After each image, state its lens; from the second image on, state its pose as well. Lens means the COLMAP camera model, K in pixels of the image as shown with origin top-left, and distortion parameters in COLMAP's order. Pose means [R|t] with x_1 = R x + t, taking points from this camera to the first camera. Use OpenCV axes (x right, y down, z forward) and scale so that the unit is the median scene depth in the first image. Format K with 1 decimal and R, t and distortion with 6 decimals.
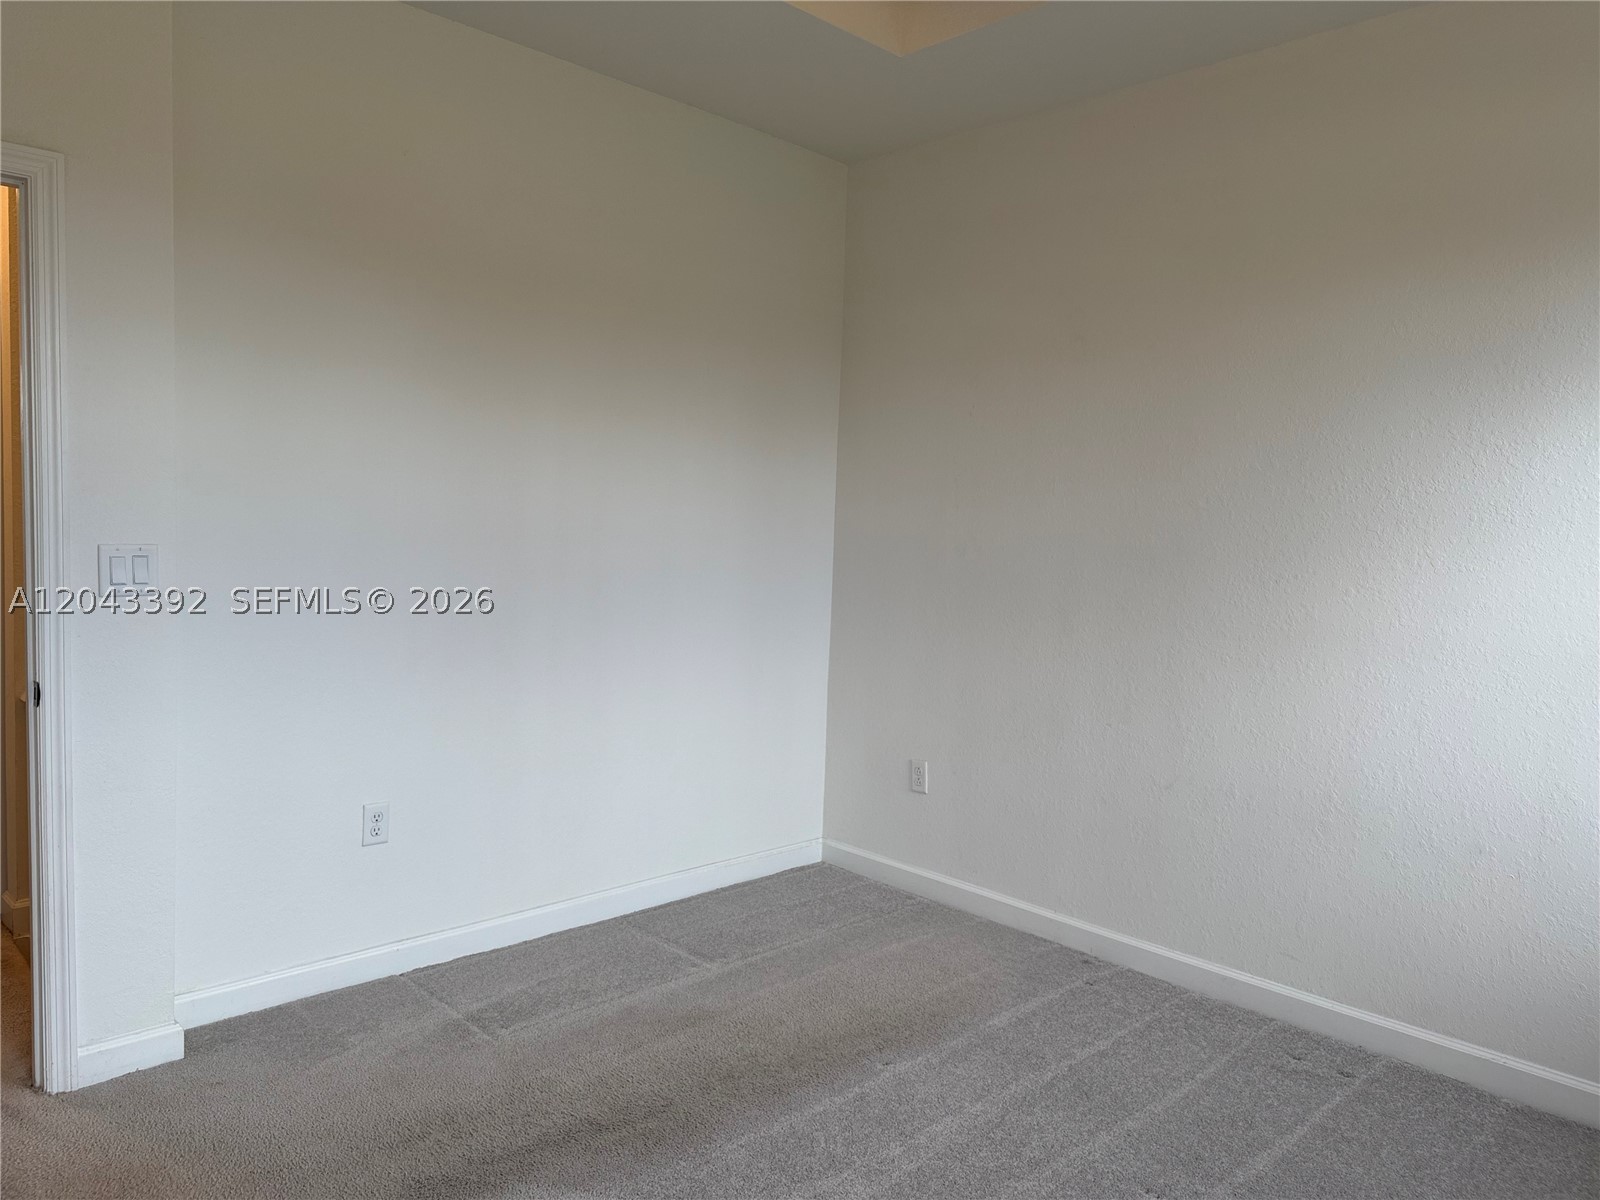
lens RADIAL K [[1123.6, 0, 801.3], [0, 1123.6, 595.8], [0, 0, 1]] dist [0.077736, -0.092456]
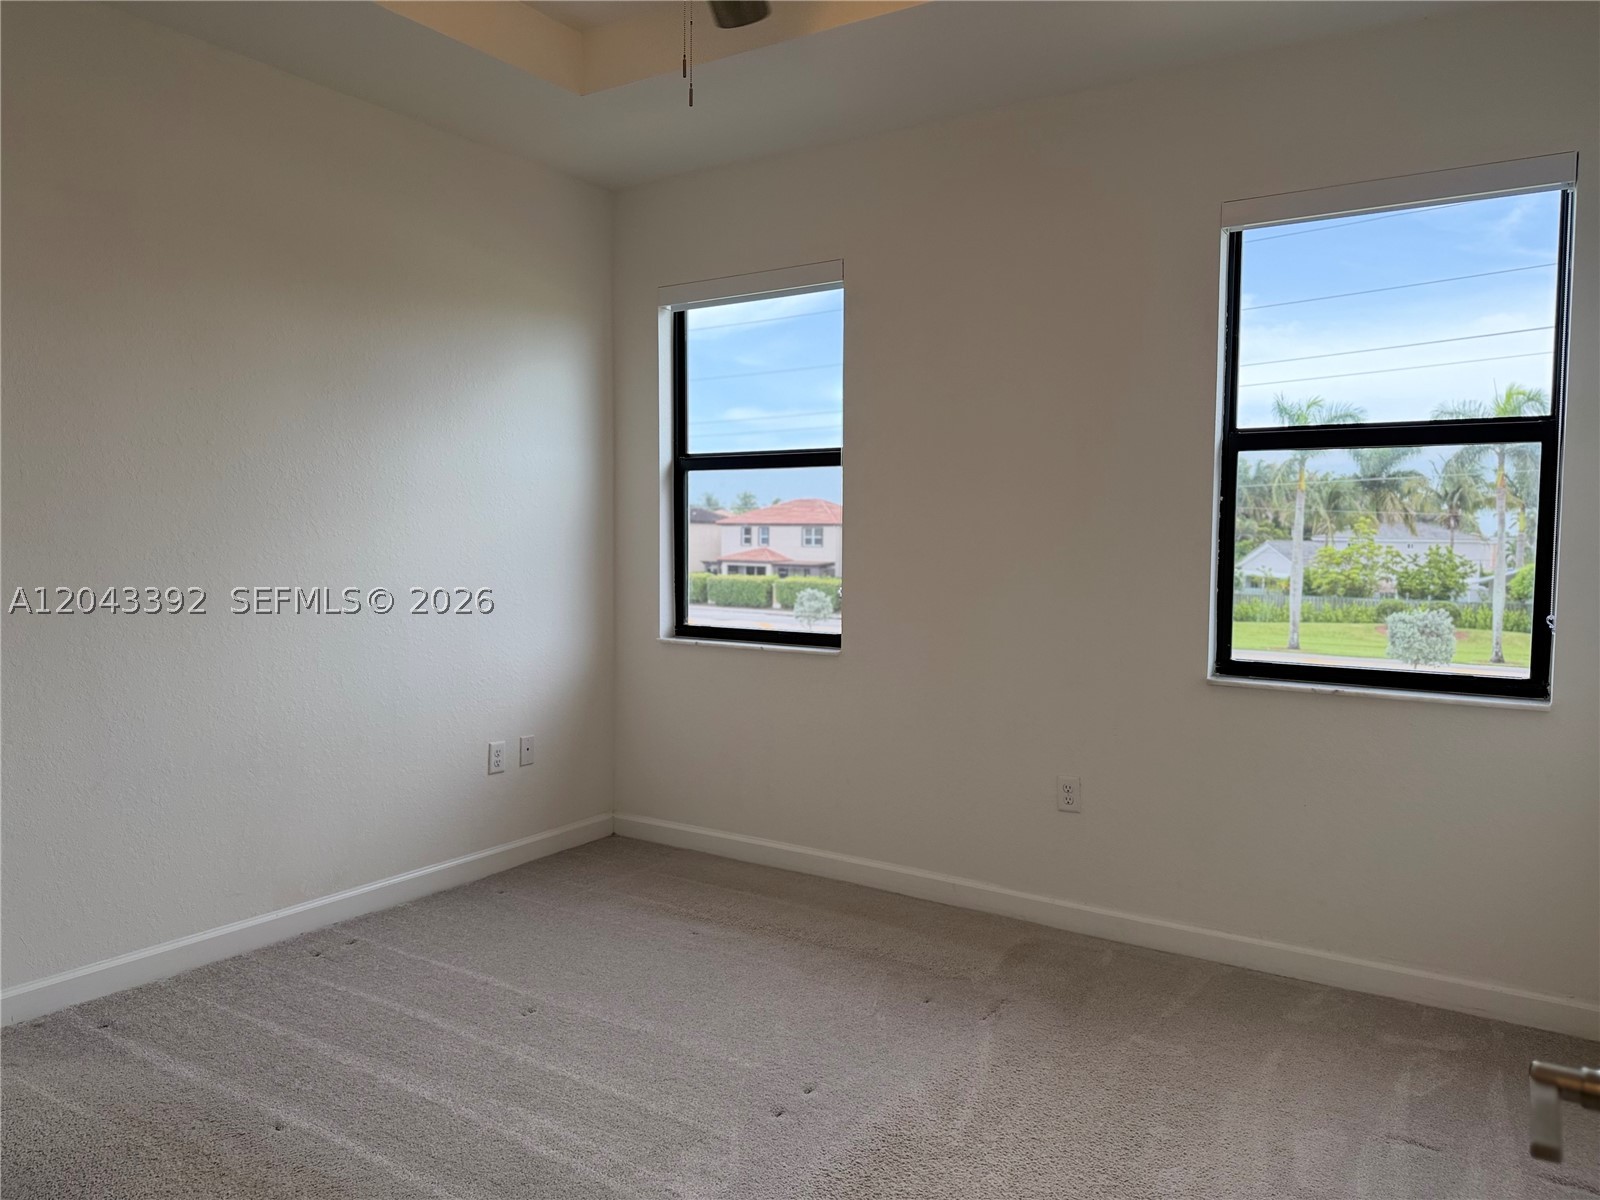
lens RADIAL K [[1123.6, 0, 801.1], [0, 1123.6, 603.4], [0, 0, 1]] dist [0.077736, -0.092456]
pose [[-0.197239, -0.093181, 0.975917, -0.728266], [0.051306, 0.993127, 0.105194, -0.049528], [-0.979012, 0.070819, -0.191103, 0.664539]]
